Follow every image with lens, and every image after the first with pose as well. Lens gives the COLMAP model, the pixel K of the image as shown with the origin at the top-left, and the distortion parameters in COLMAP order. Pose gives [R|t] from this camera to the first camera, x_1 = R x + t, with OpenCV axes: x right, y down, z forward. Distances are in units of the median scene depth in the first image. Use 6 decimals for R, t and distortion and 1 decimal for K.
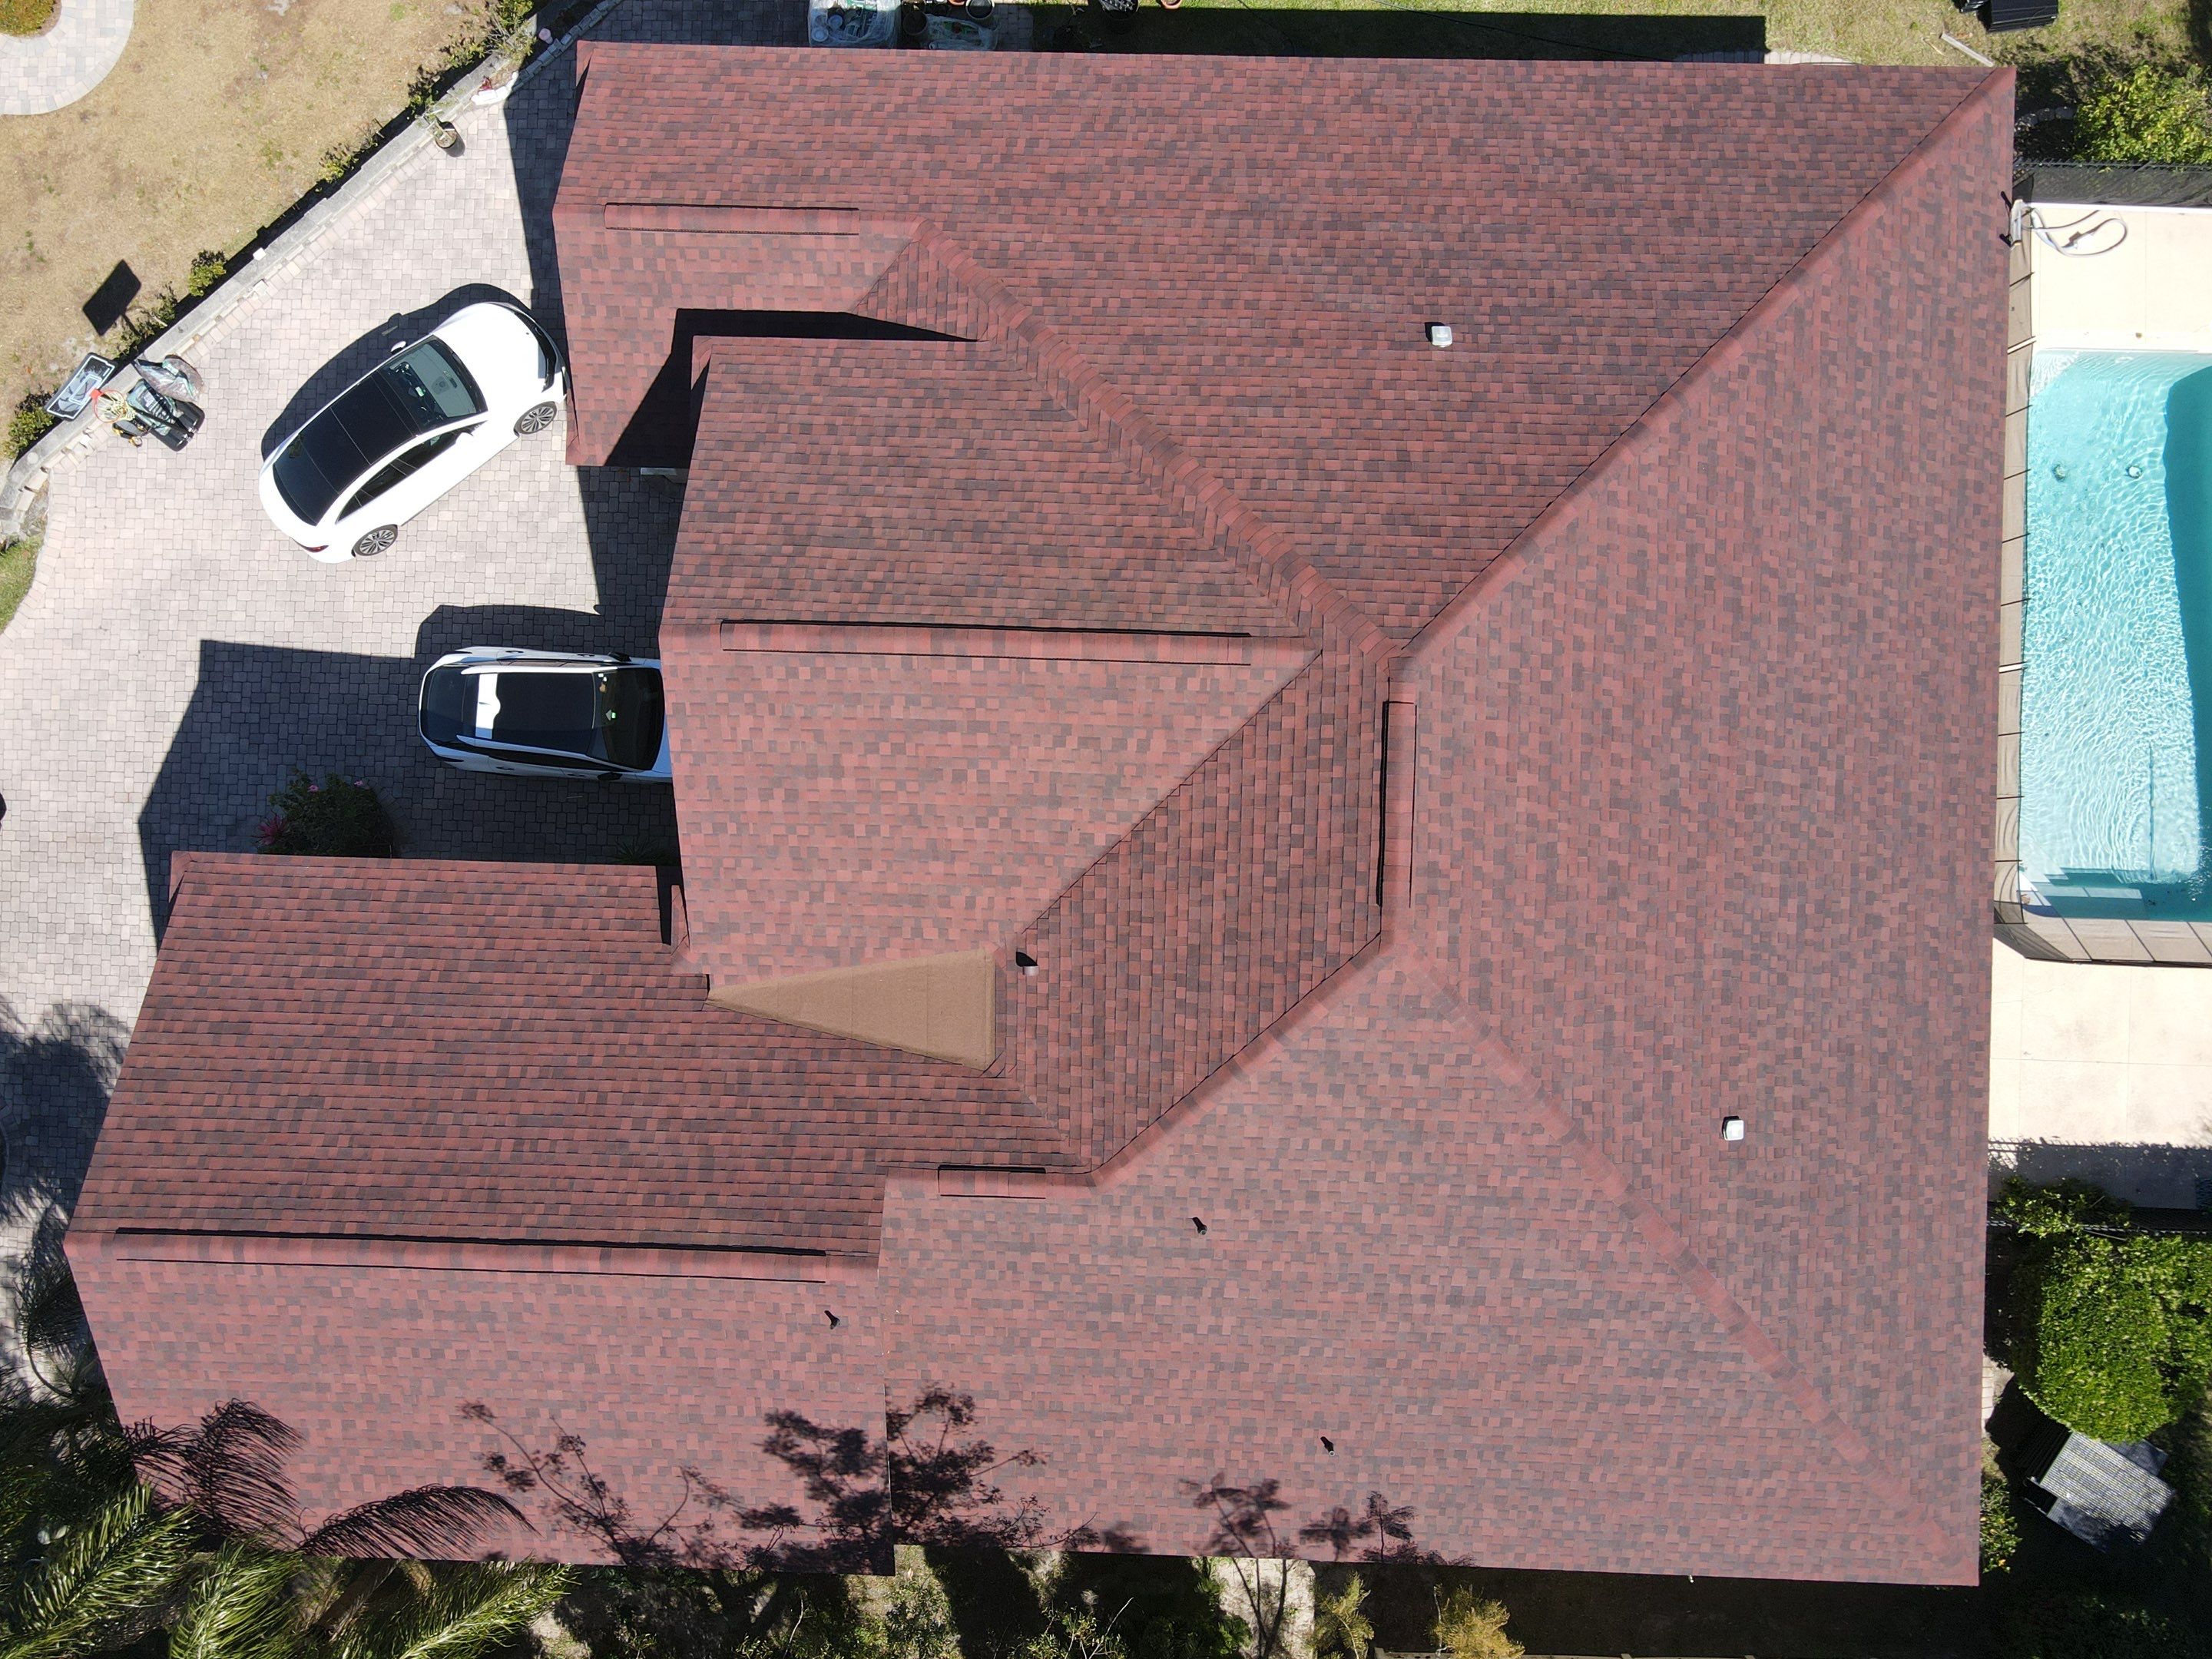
lens RADIAL K [[1619.8, 0, 1081.6], [0, 1619.8, 799.3], [0, 0, 1]] dist [-0.001808, 0.020275]
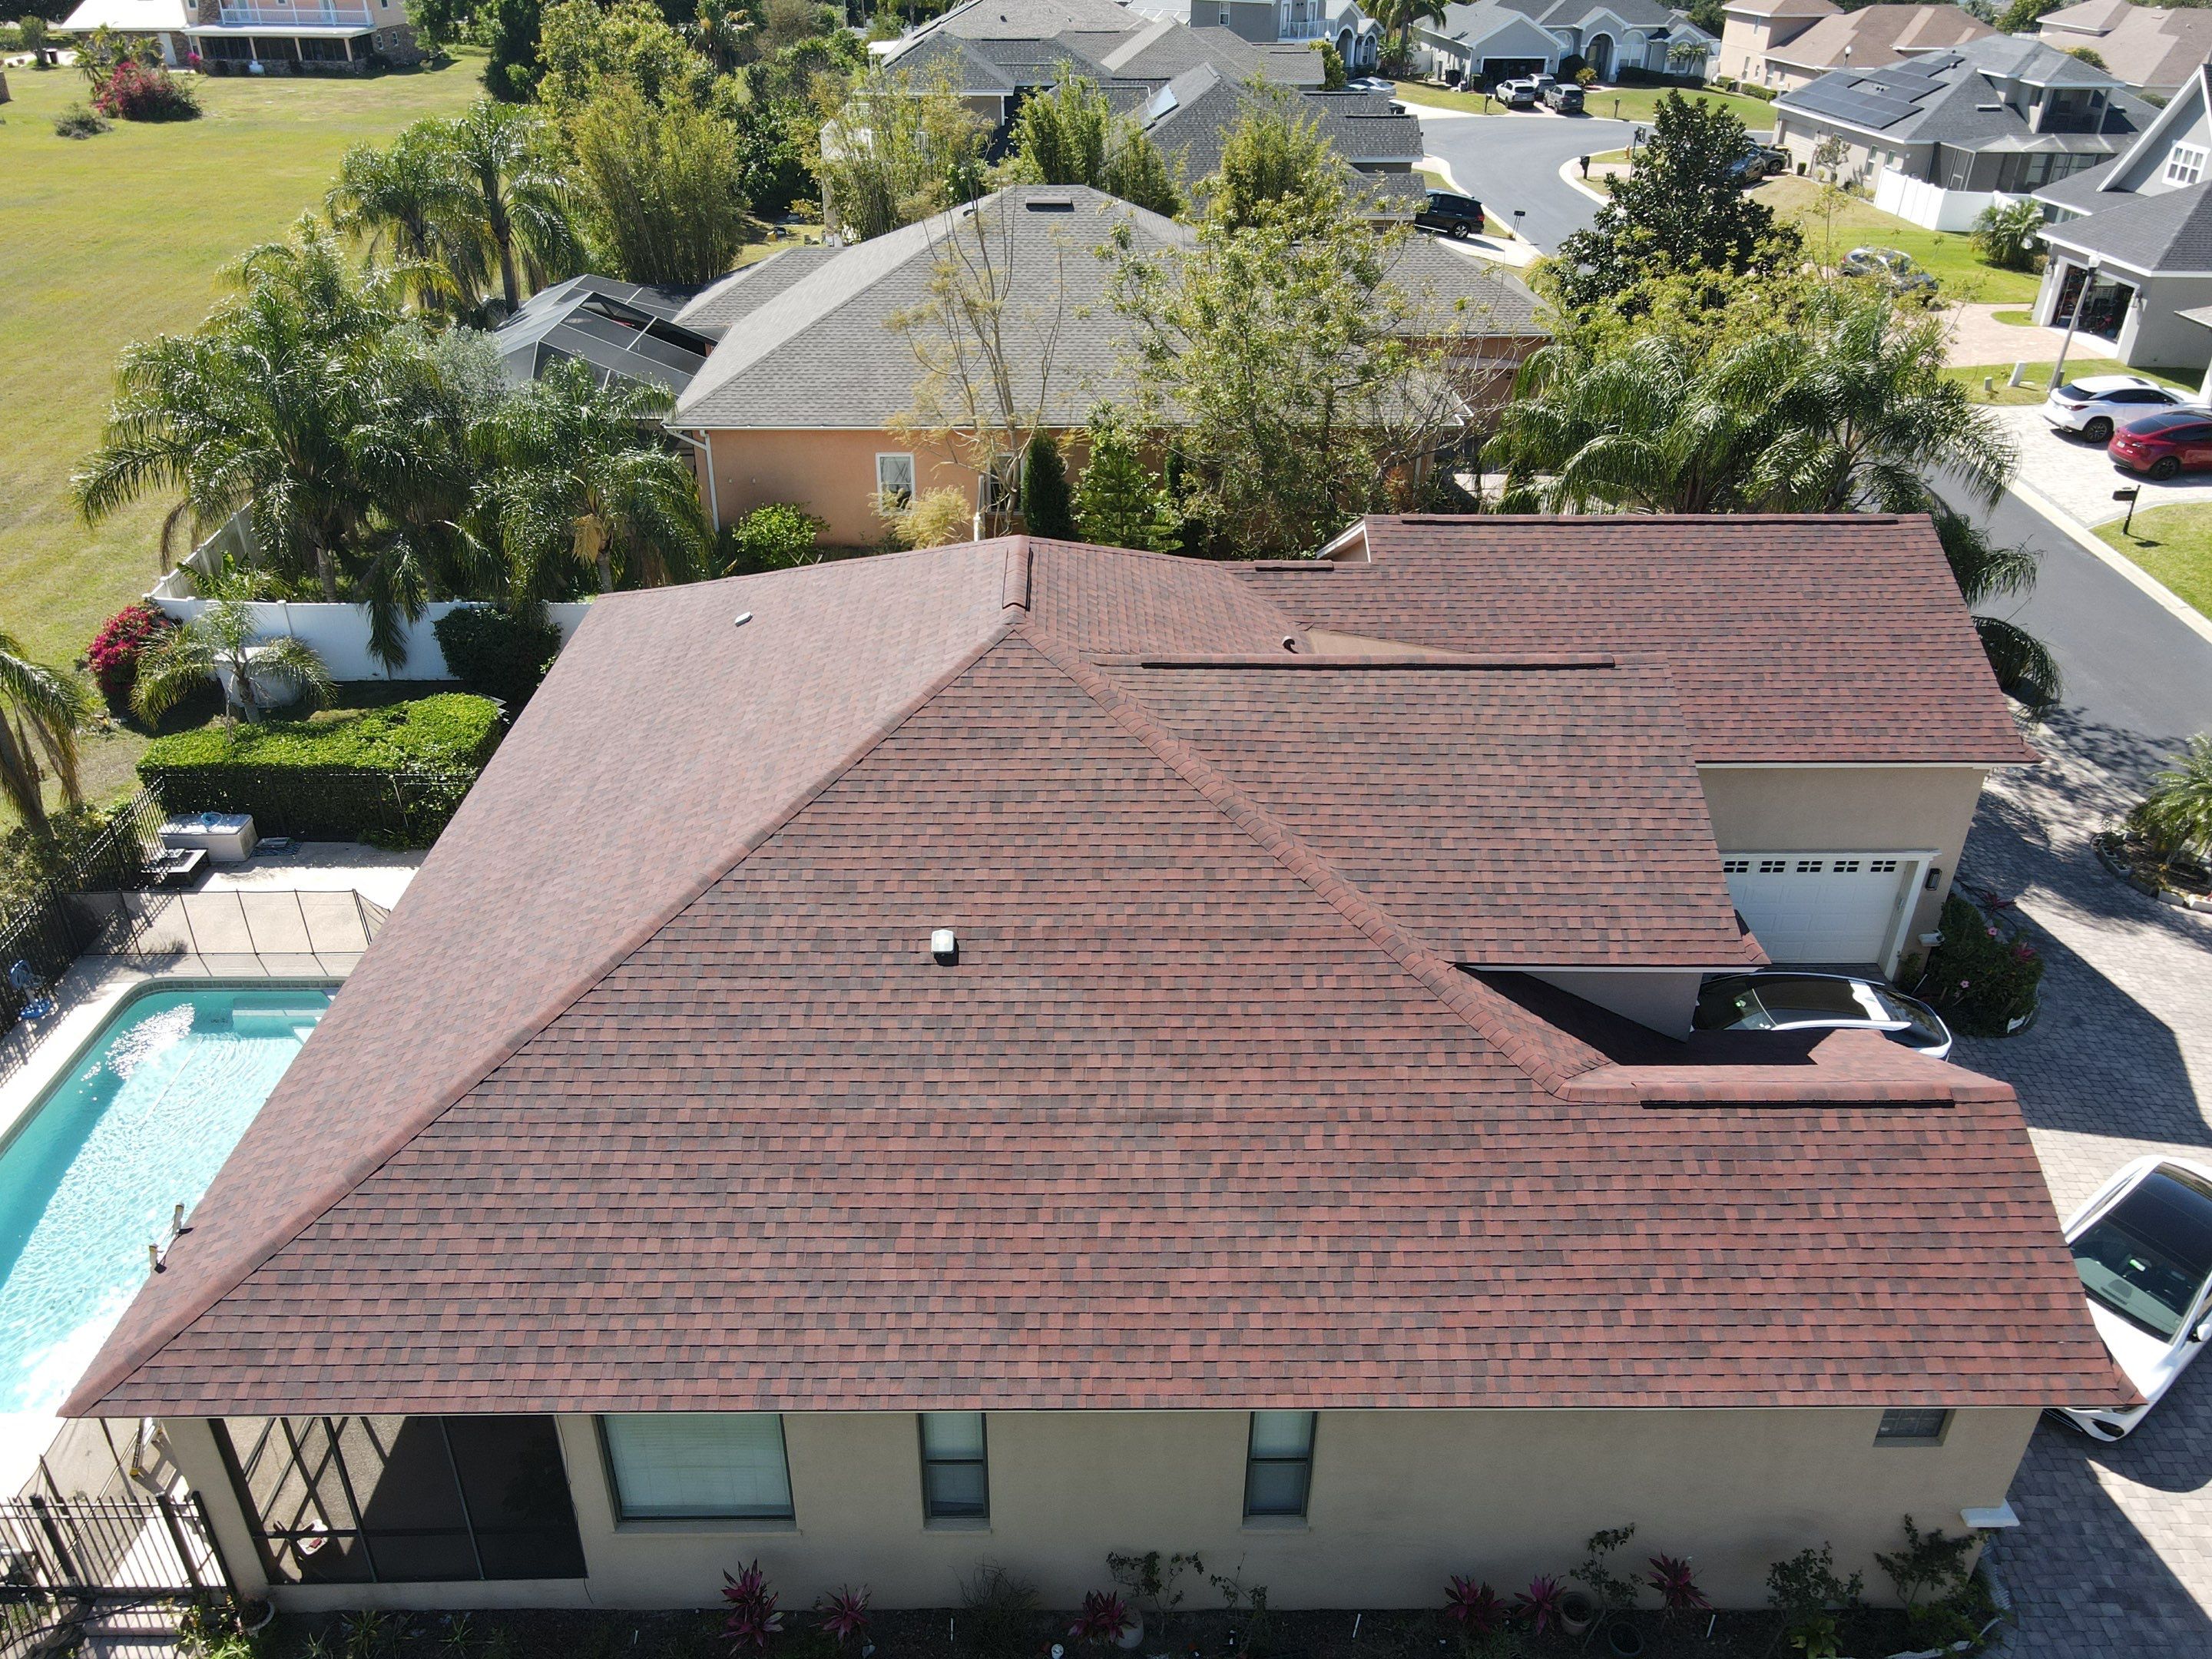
lens RADIAL K [[1619.8, 0, 1079.5], [0, 1619.8, 853.1], [0, 0, 1]] dist [-0.001808, 0.020275]
pose [[-0.998977, 0.036941, -0.026095, 0.161576], [-0.040953, -0.493978, 0.868509, -1.009297], [0.019193, 0.868689, 0.494985, 0.491174]]
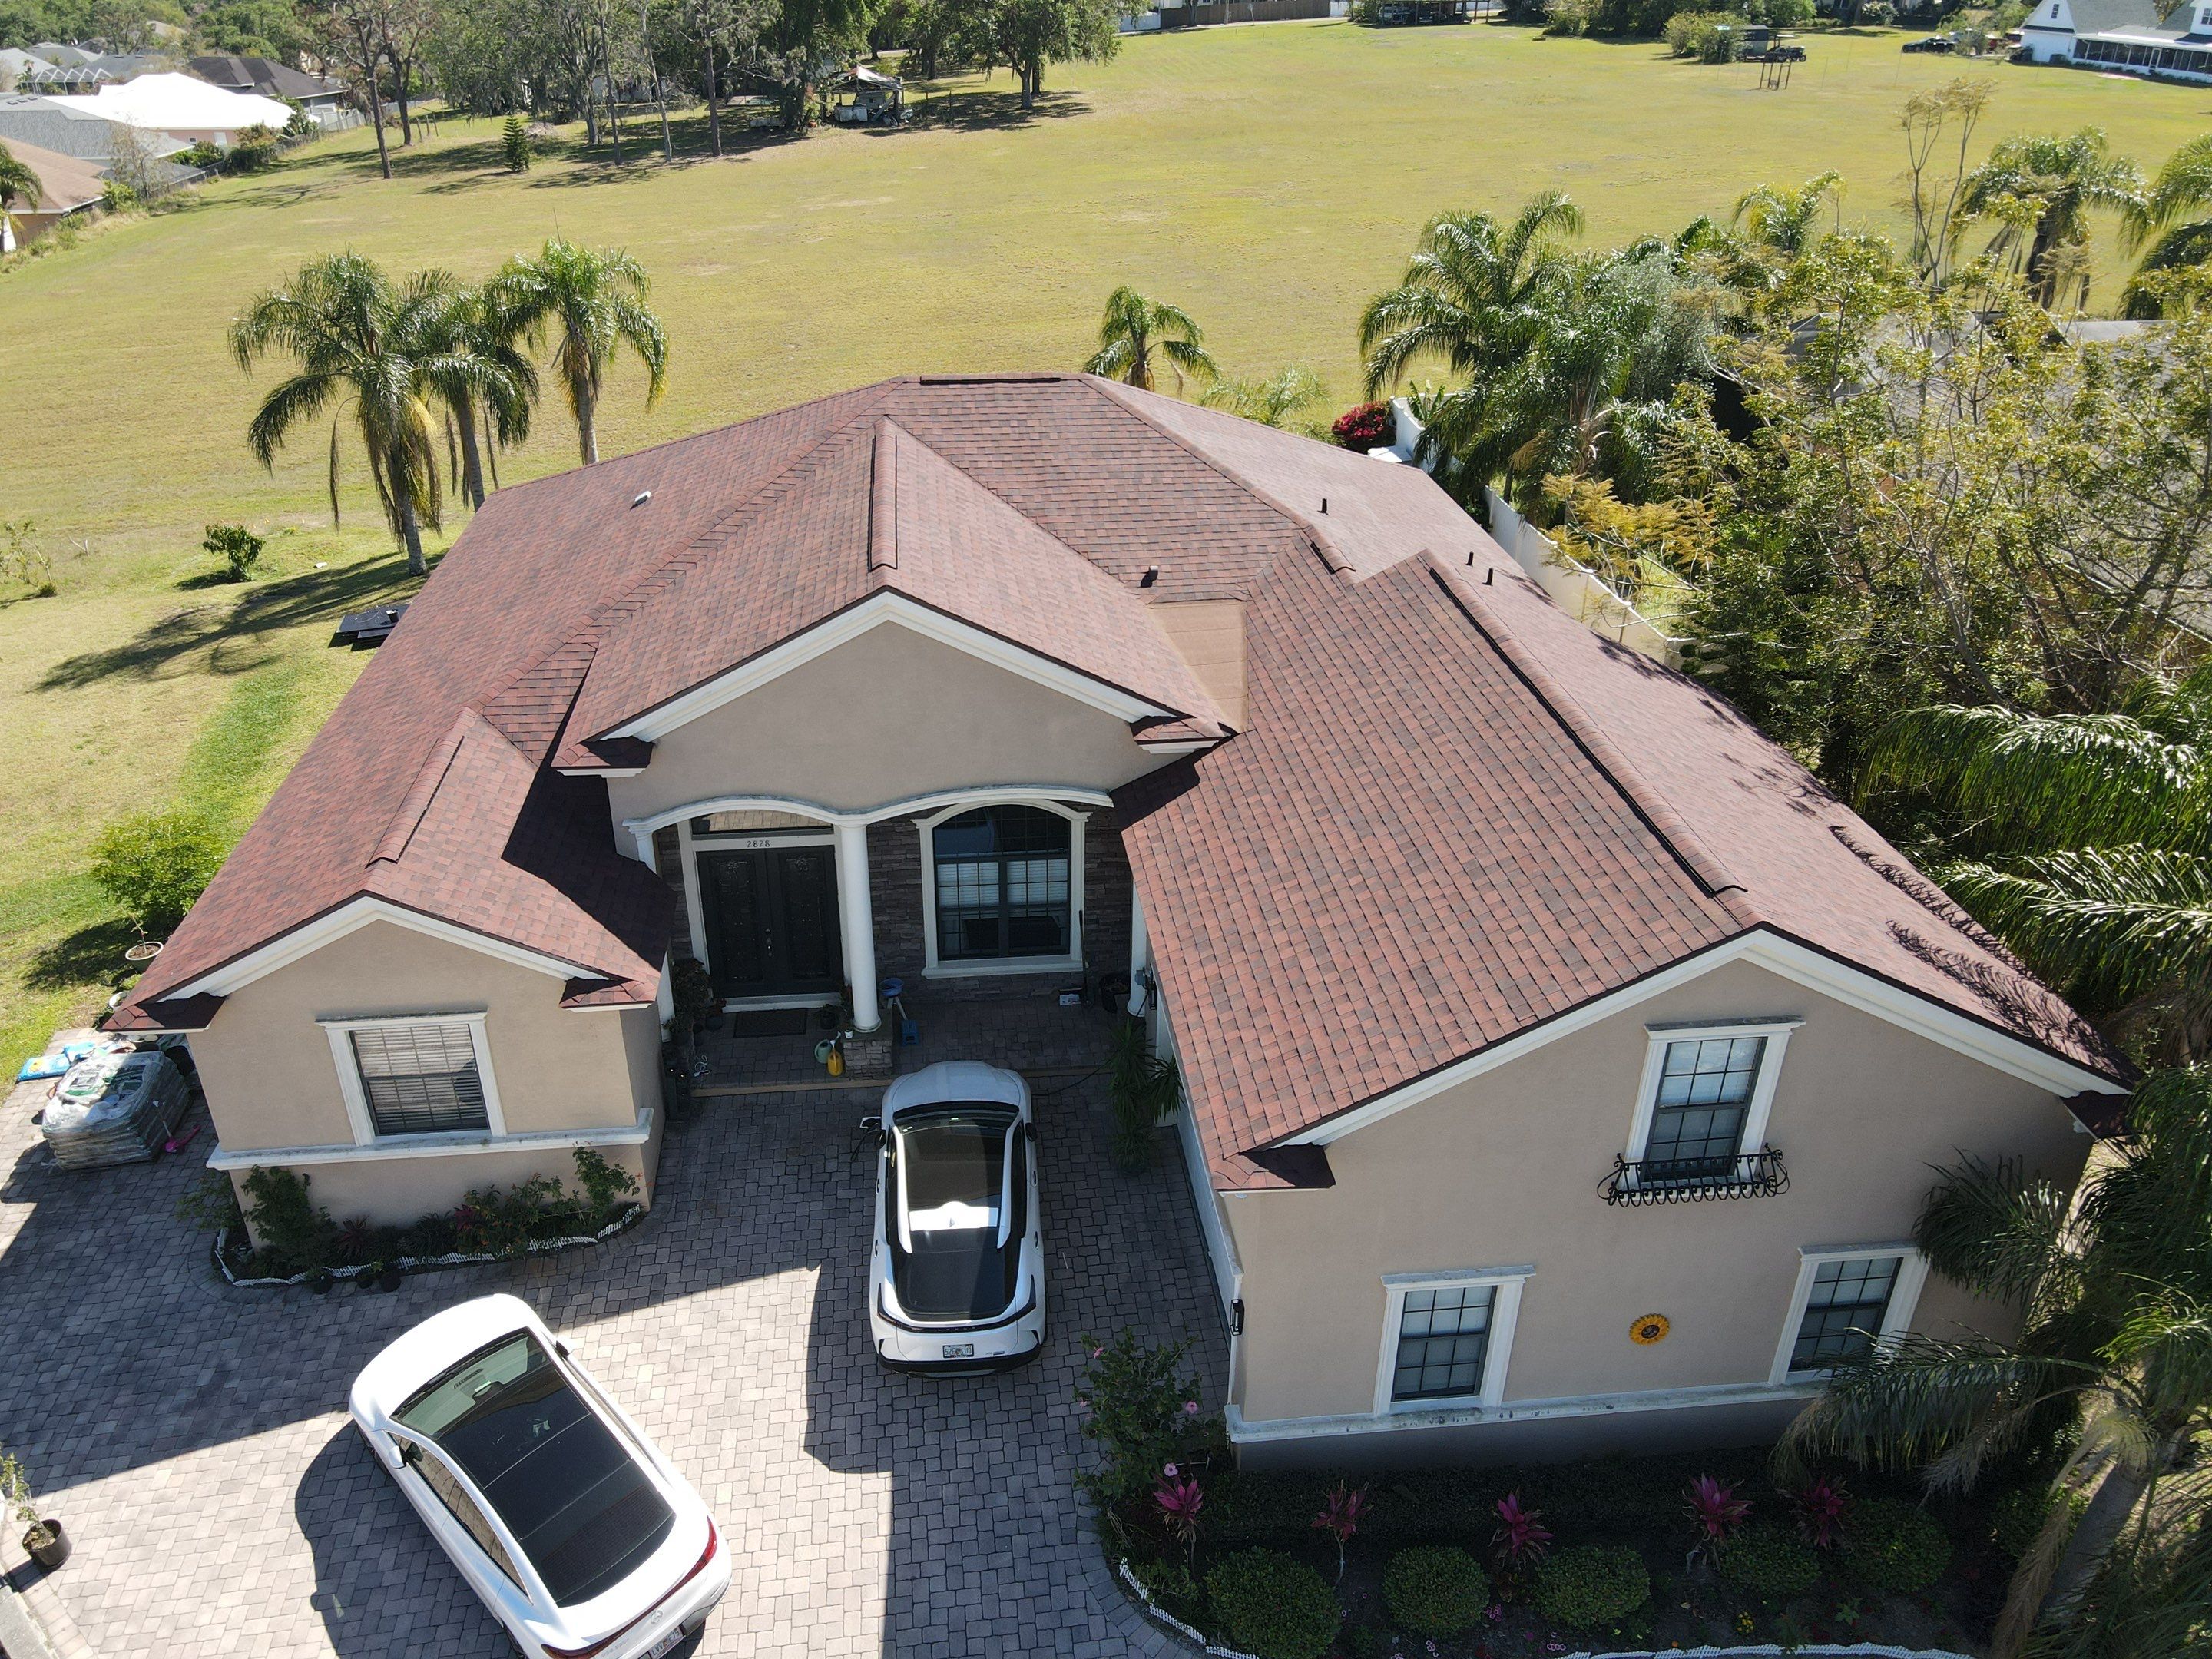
lens RADIAL K [[1619.8, 0, 1103.3], [0, 1619.8, 814.5], [0, 0, 1]] dist [-0.001808, 0.020275]
pose [[-0.141723, -0.452302, 0.880532, -1.110274], [0.989645, -0.044299, 0.136530, -0.097652], [-0.022746, 0.890764, 0.453897, 0.587385]]
